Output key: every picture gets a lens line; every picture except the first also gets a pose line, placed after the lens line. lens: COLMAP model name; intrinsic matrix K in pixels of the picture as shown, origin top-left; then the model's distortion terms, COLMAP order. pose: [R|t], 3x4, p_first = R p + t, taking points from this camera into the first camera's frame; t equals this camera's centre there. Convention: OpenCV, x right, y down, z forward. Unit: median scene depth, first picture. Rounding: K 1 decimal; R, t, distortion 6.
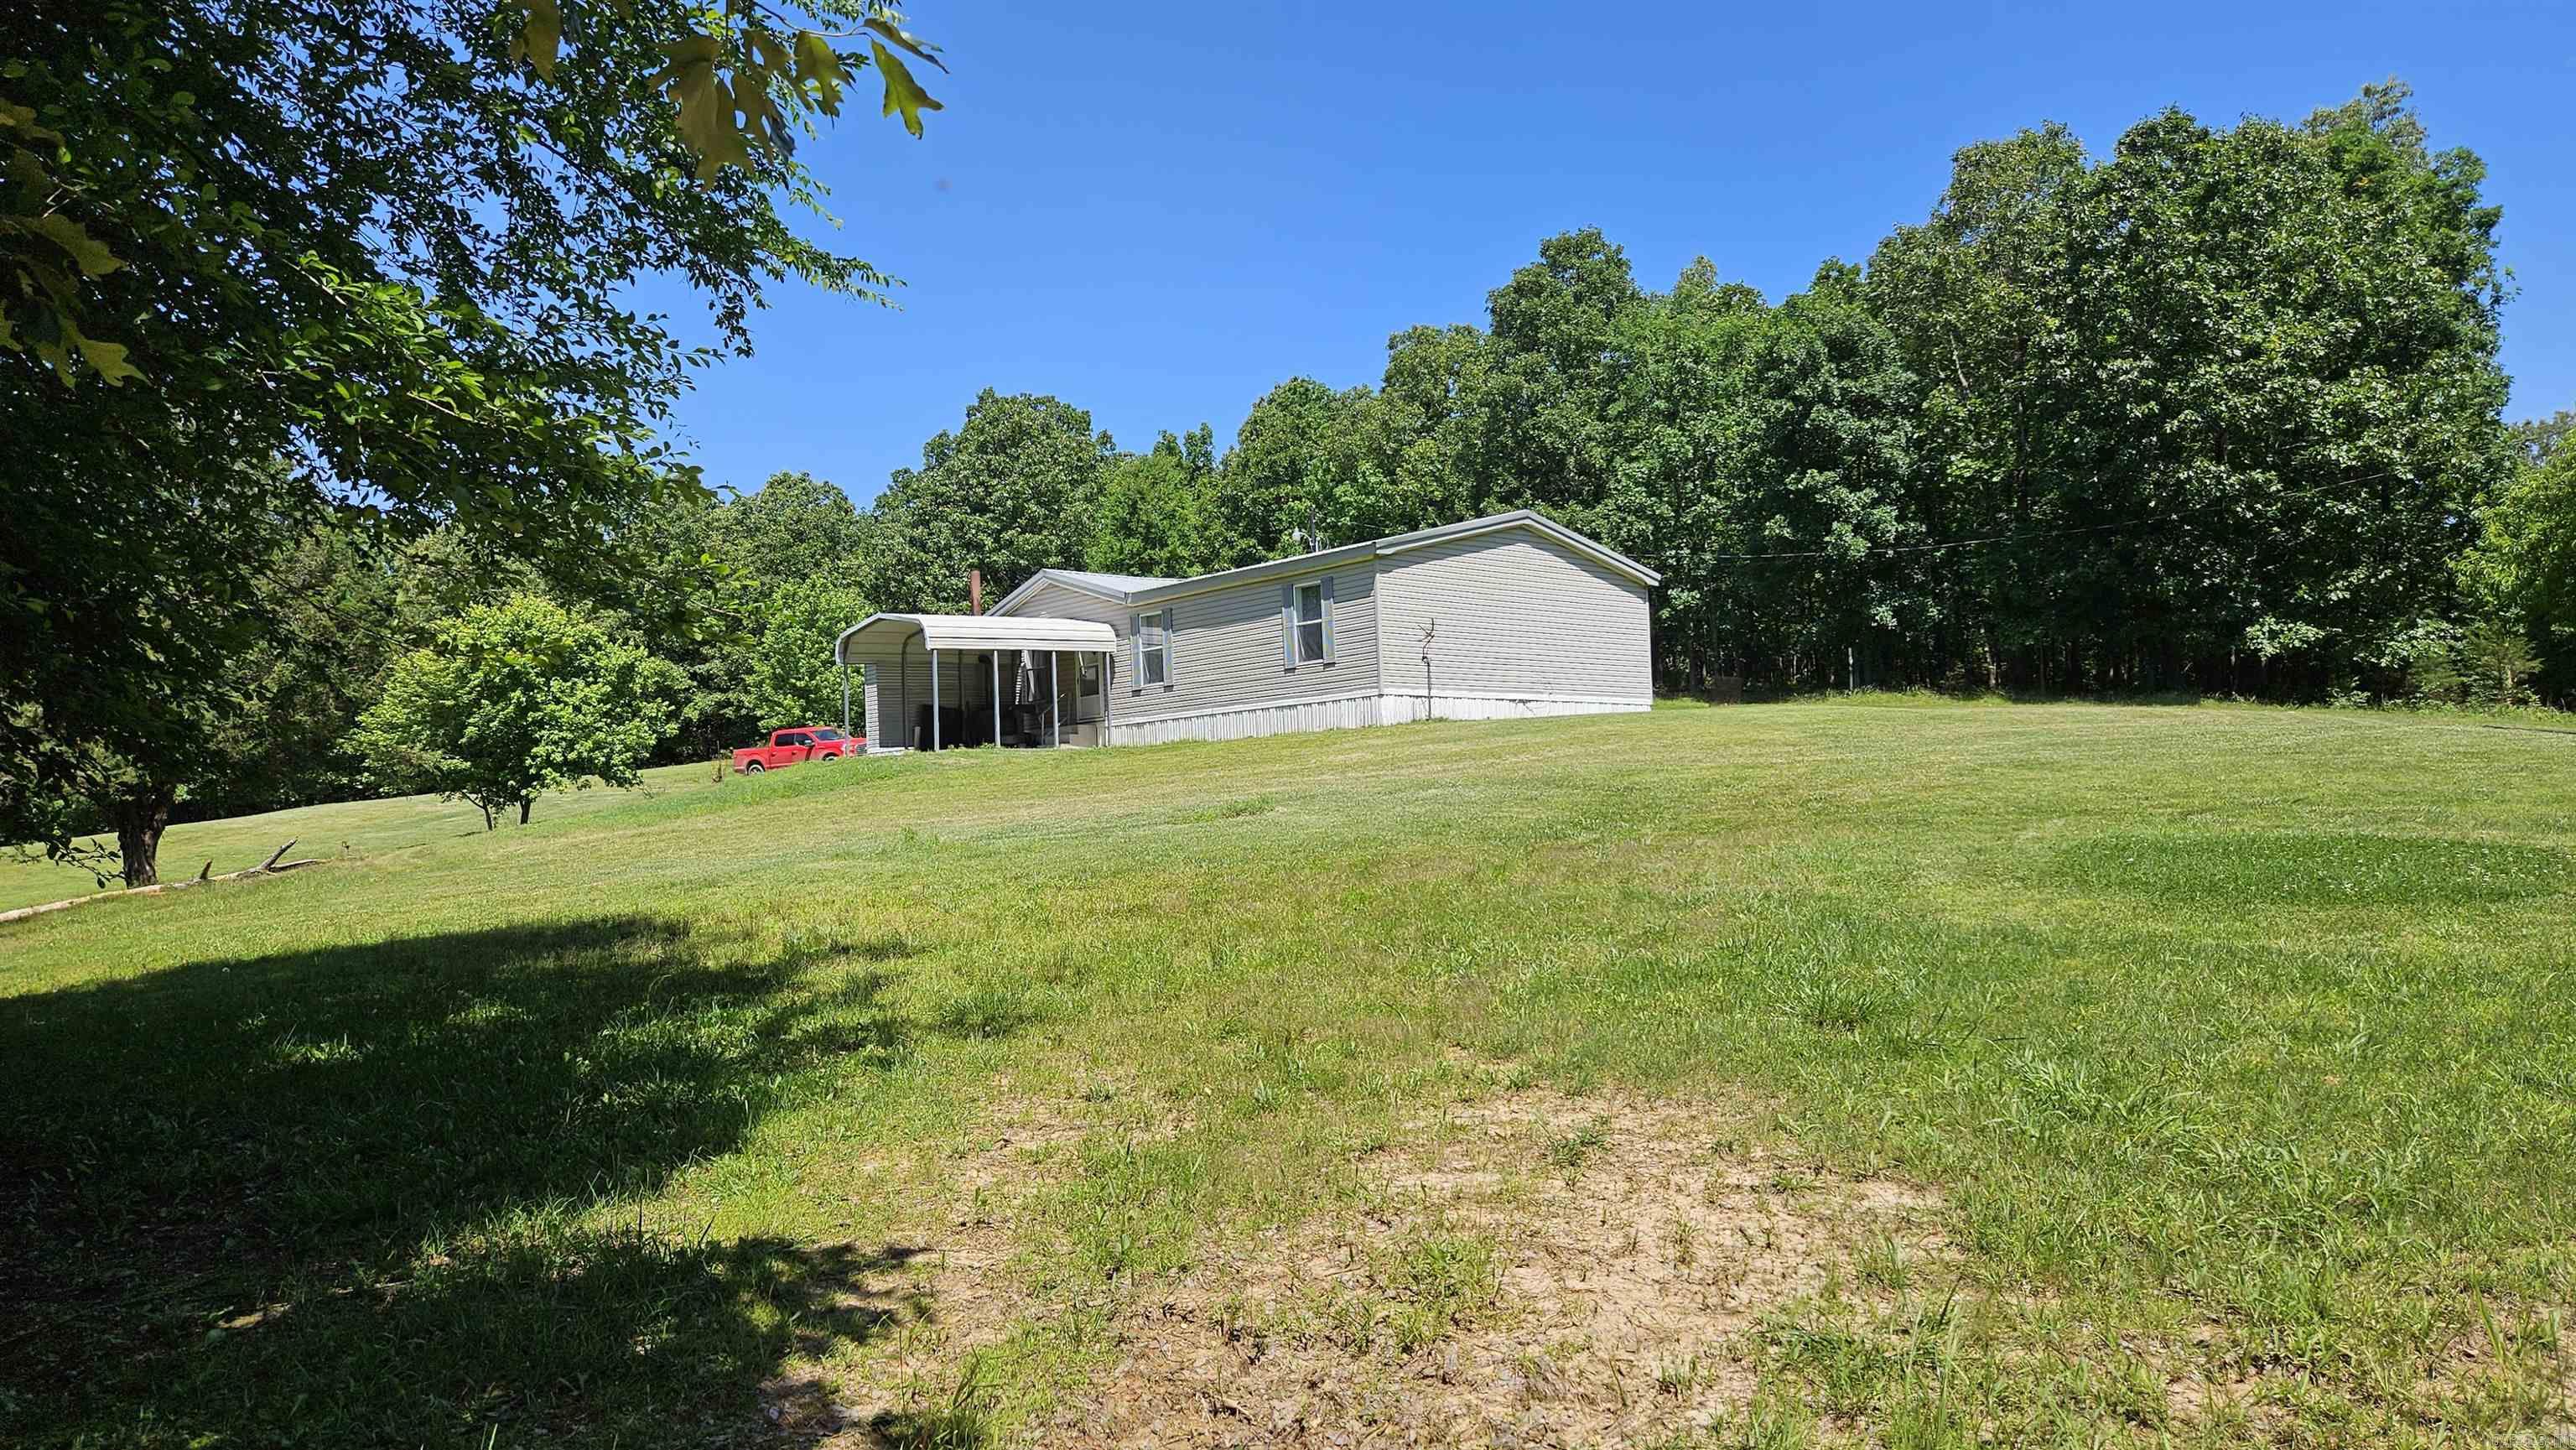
lens RADIAL K [[1772.7, 0, 1284.3], [0, 1772.7, 750.7], [0, 0, 1]] dist [0.073892, -0.072832]
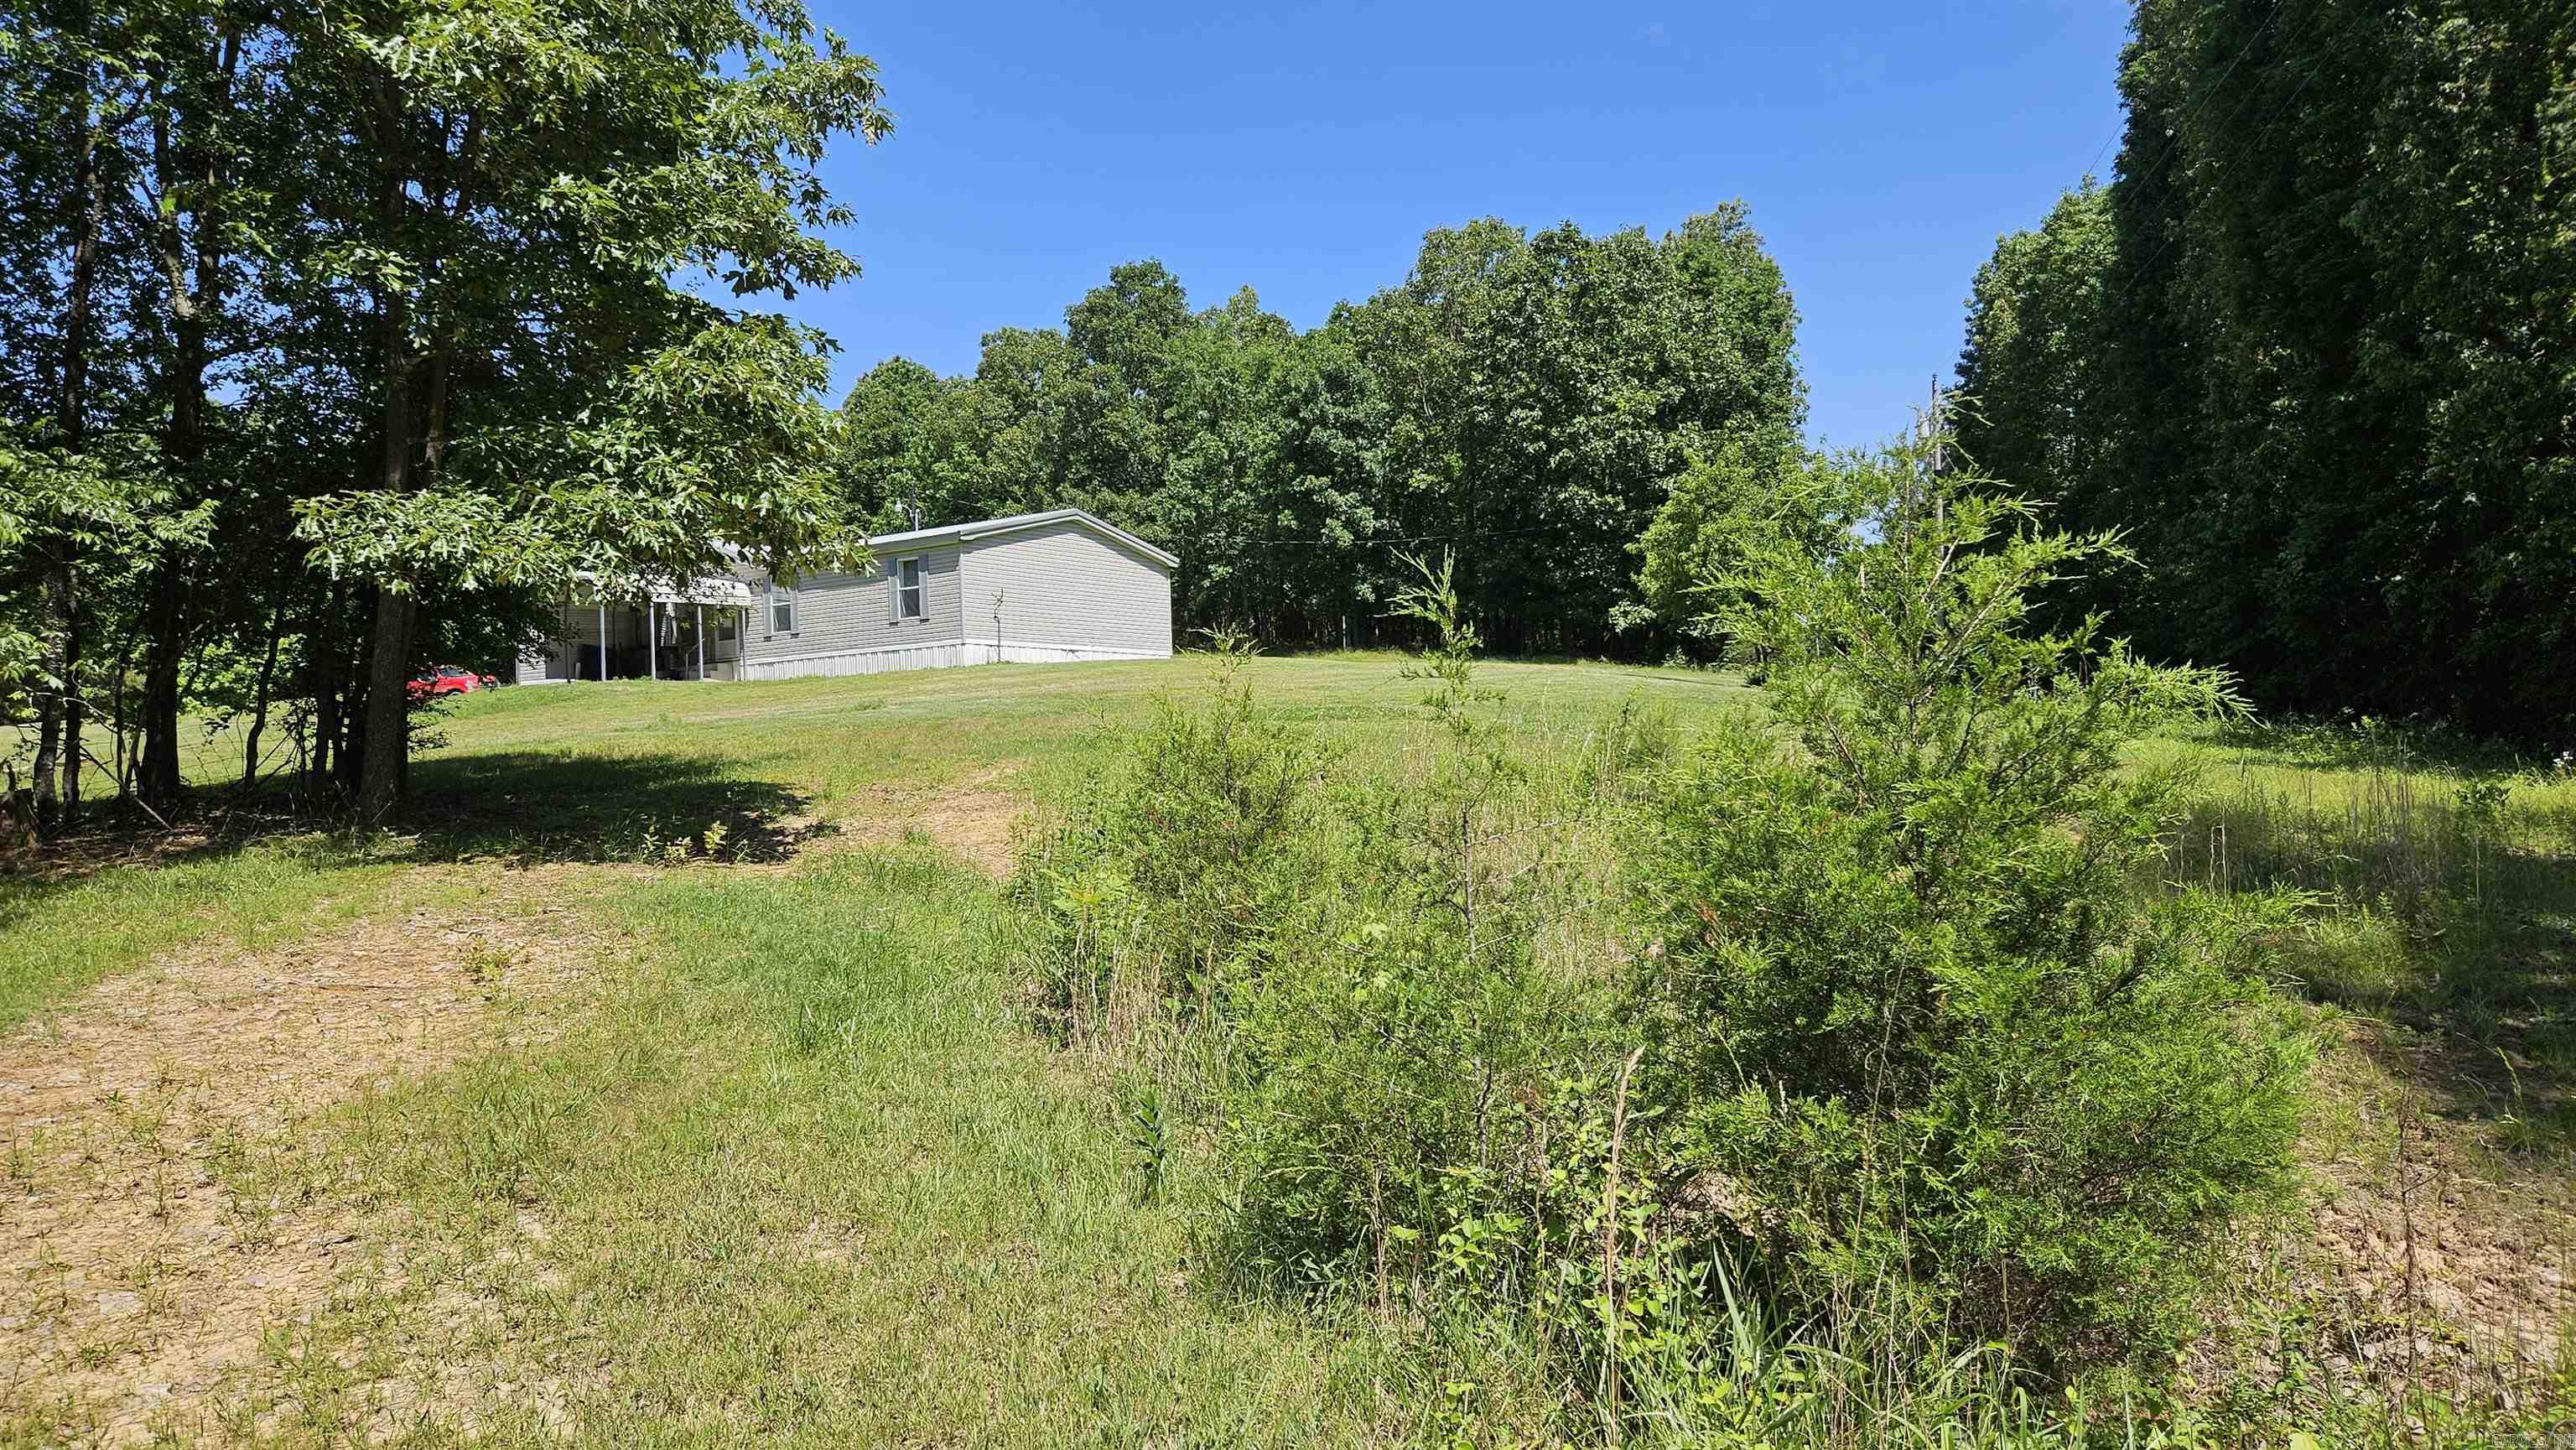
lens RADIAL K [[1772.7, 0, 1305.3], [0, 1772.7, 712.4], [0, 0, 1]] dist [0.073892, -0.072832]
pose [[0.972766, 0.010012, 0.231574, -0.003294], [-0.010886, 0.999938, 0.002496, 0.009550], [-0.231535, -0.004949, 0.972814, -0.243124]]
